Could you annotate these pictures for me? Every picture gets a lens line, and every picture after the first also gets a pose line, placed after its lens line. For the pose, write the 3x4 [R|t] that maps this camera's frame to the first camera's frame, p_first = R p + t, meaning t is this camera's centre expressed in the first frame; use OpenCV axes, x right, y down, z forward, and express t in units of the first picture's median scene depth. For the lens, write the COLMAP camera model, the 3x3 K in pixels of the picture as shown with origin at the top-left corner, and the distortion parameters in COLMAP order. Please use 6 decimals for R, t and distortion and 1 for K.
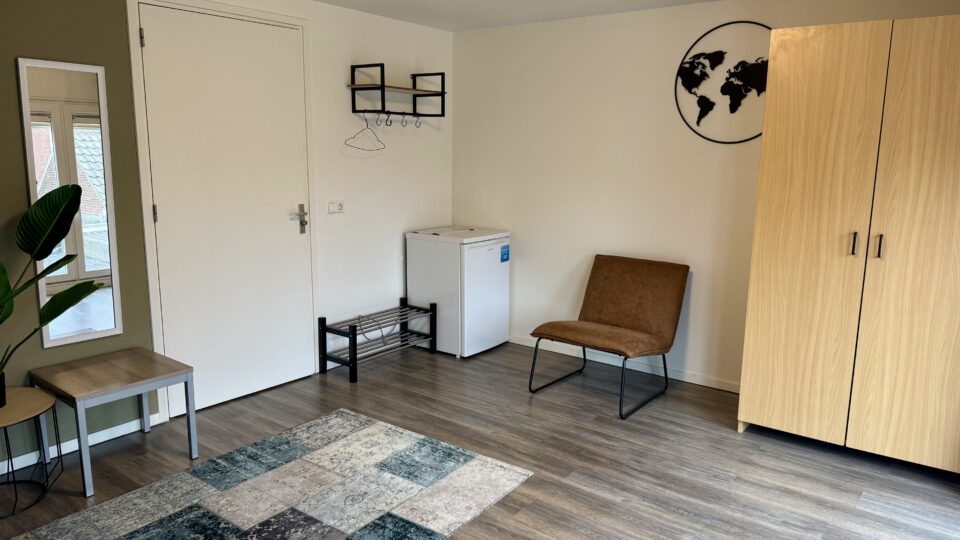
lens RADIAL K [[667.9, 0, 494.7], [0, 667.9, 258.2], [0, 0, 1]] dist [0.015097, -0.000052]
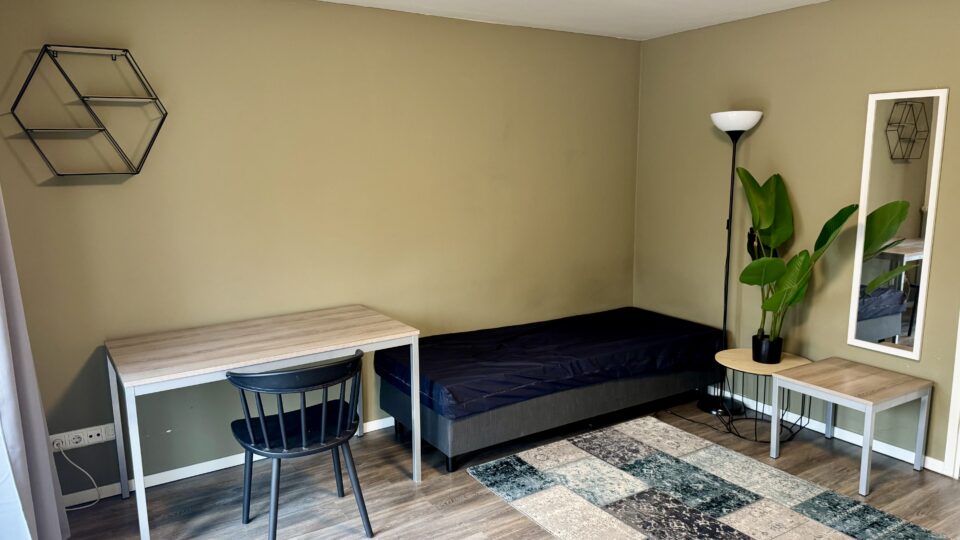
lens RADIAL K [[667.9, 0, 484.6], [0, 667.9, 269.0], [0, 0, 1]] dist [0.015097, -0.000052]
pose [[-0.317118, 0.150046, -0.936441, 0.622468], [-0.155509, 0.965814, 0.207415, -0.140137], [0.935549, 0.211400, -0.282944, 0.750544]]
